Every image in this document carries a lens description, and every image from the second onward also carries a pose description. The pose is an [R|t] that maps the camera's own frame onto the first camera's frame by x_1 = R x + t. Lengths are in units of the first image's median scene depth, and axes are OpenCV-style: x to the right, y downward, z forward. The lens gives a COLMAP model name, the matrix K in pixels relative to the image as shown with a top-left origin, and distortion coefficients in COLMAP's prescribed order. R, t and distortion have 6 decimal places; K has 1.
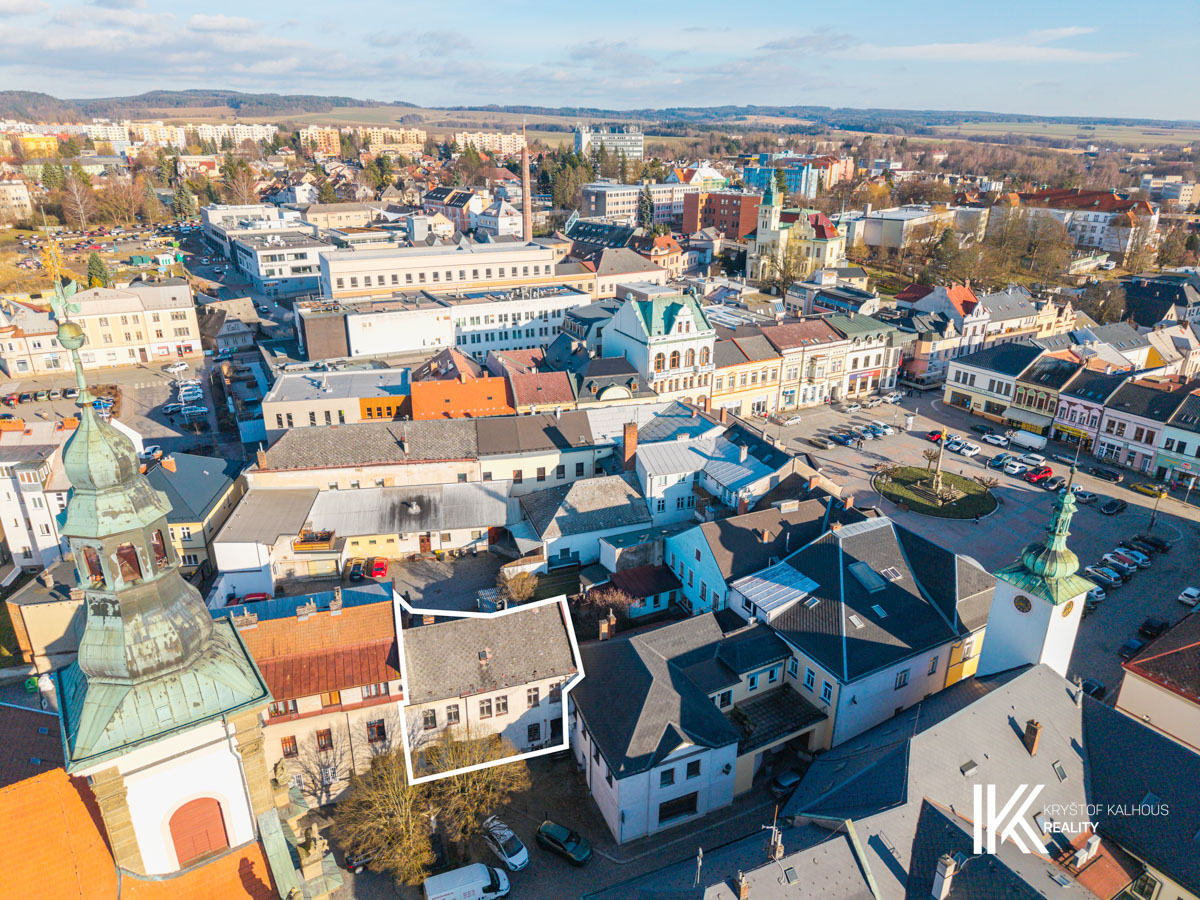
lens RADIAL K [[799.2, 0, 600.0], [0, 799.2, 450.0], [0, 0, 1]] dist [0.063057, -0.116095]
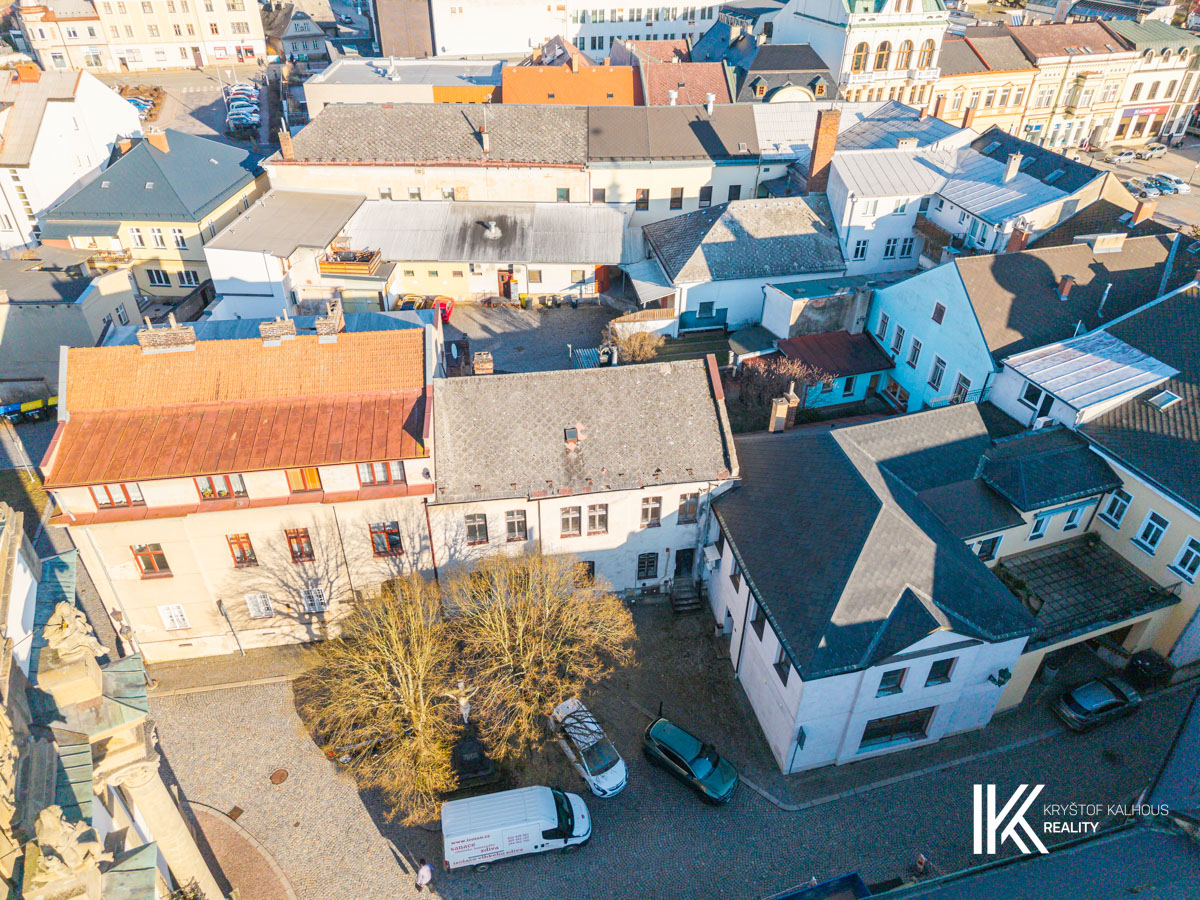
lens RADIAL K [[799.2, 0, 600.0], [0, 799.2, 450.0], [0, 0, 1]] dist [0.063057, -0.116095]
pose [[0.987651, 0.095321, -0.124339, -0.036917], [-0.063942, 0.969759, 0.235540, 0.090706], [0.143031, -0.224681, 0.963878, 0.312011]]
